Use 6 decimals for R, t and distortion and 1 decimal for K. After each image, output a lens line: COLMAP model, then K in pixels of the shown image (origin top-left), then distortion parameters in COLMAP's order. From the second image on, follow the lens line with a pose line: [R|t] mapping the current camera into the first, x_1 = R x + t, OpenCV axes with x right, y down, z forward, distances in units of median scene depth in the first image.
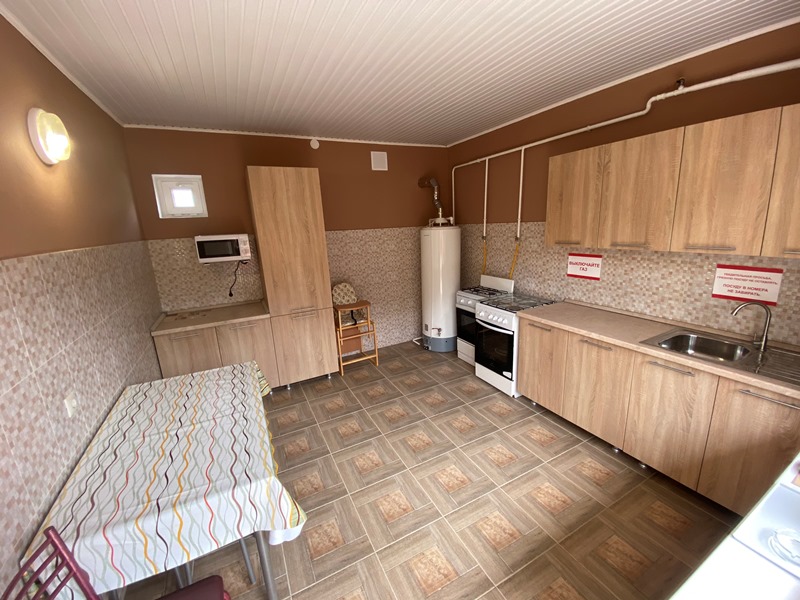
lens RADIAL K [[323.2, 0, 400.1], [0, 323.2, 300.8], [0, 0, 1]] dist [-0.005043, -0.000858]
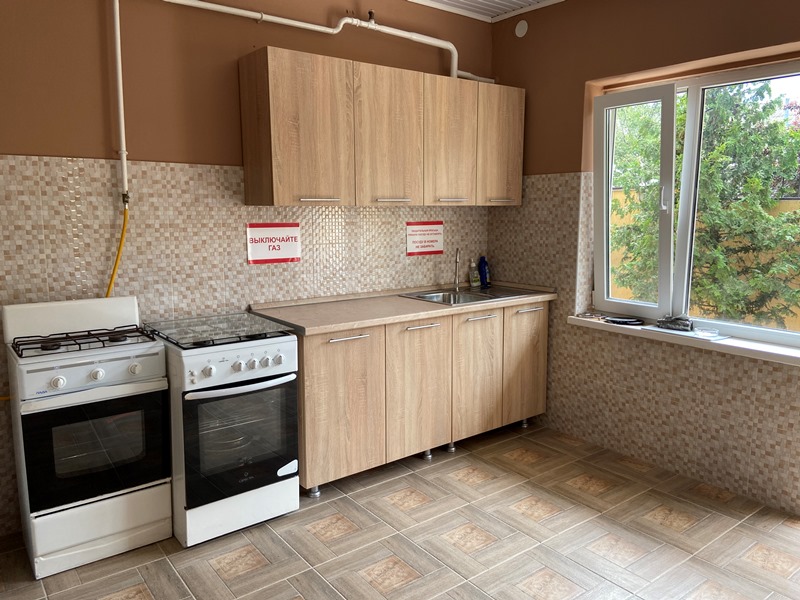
lens RADIAL K [[609.3, 0, 399.5], [0, 609.3, 296.0], [0, 0, 1]] dist [0.076990, -0.005328]
pose [[-0.181744, -0.093879, 0.978854, -0.725067], [0.241883, 0.960580, 0.137037, -0.133392], [-0.953132, 0.261674, -0.151872, 1.159350]]
